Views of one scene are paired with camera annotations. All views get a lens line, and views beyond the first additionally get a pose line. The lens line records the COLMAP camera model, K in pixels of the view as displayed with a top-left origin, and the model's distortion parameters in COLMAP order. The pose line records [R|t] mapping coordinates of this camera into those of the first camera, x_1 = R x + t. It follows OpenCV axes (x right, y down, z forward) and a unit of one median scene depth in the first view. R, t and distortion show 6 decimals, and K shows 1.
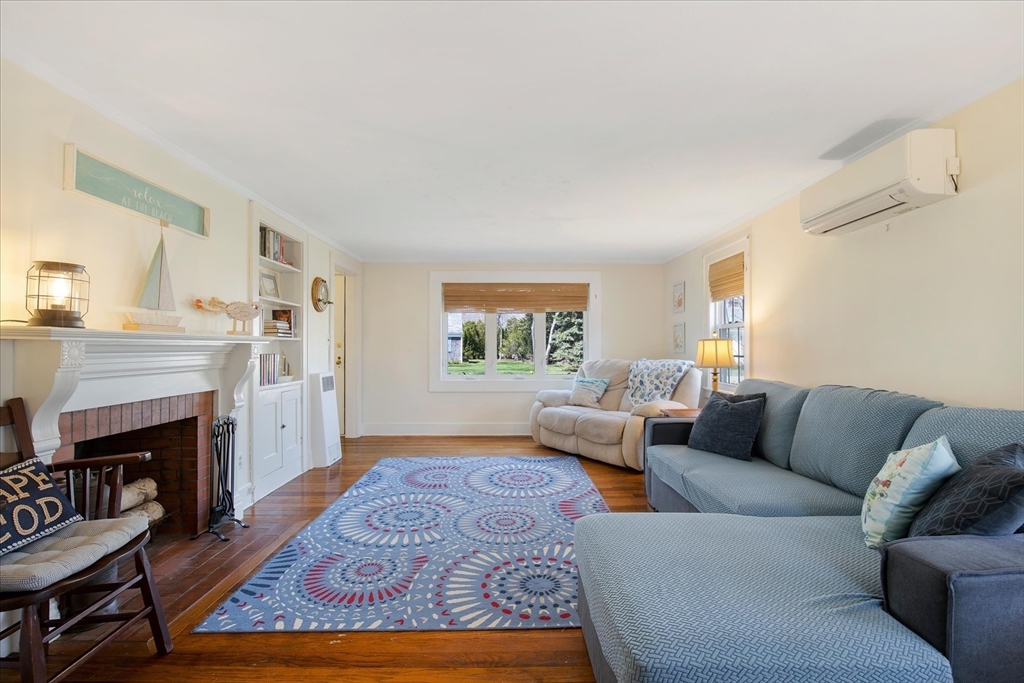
lens RADIAL K [[476.6, 0, 511.5], [0, 476.6, 345.0], [0, 0, 1]] dist [-0.008086, 0.002077]
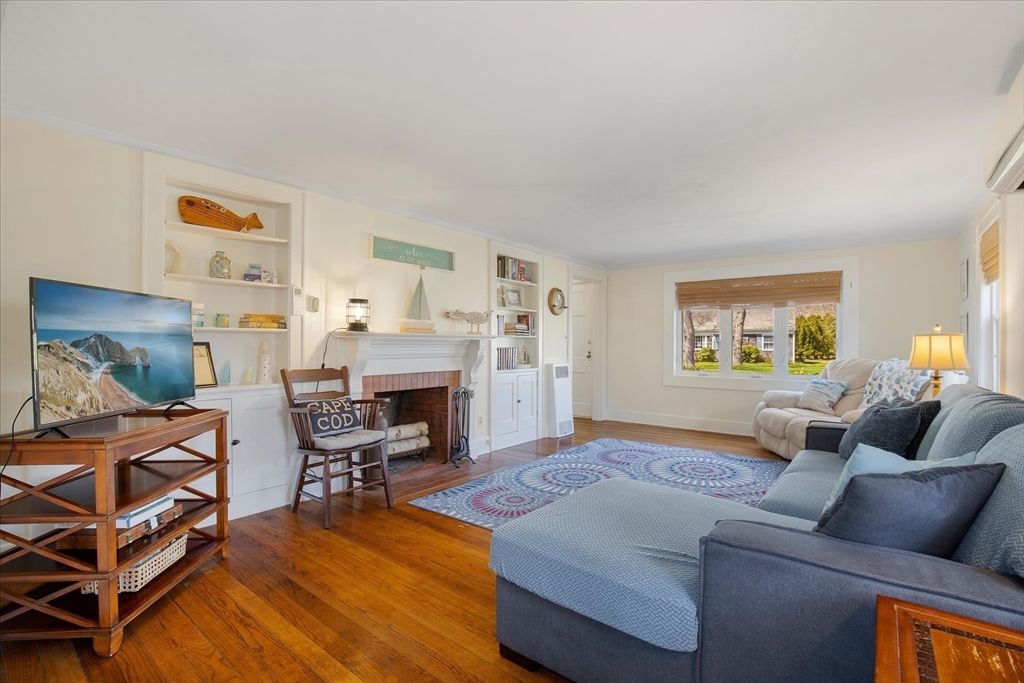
lens RADIAL K [[476.6, 0, 514.6], [0, 476.6, 343.4], [0, 0, 1]] dist [-0.008086, 0.002077]
pose [[0.777863, 0.003499, -0.628424, 0.413519], [-0.002588, 0.999994, 0.002365, 0.003529], [0.628428, -0.000213, 0.777868, -0.070709]]
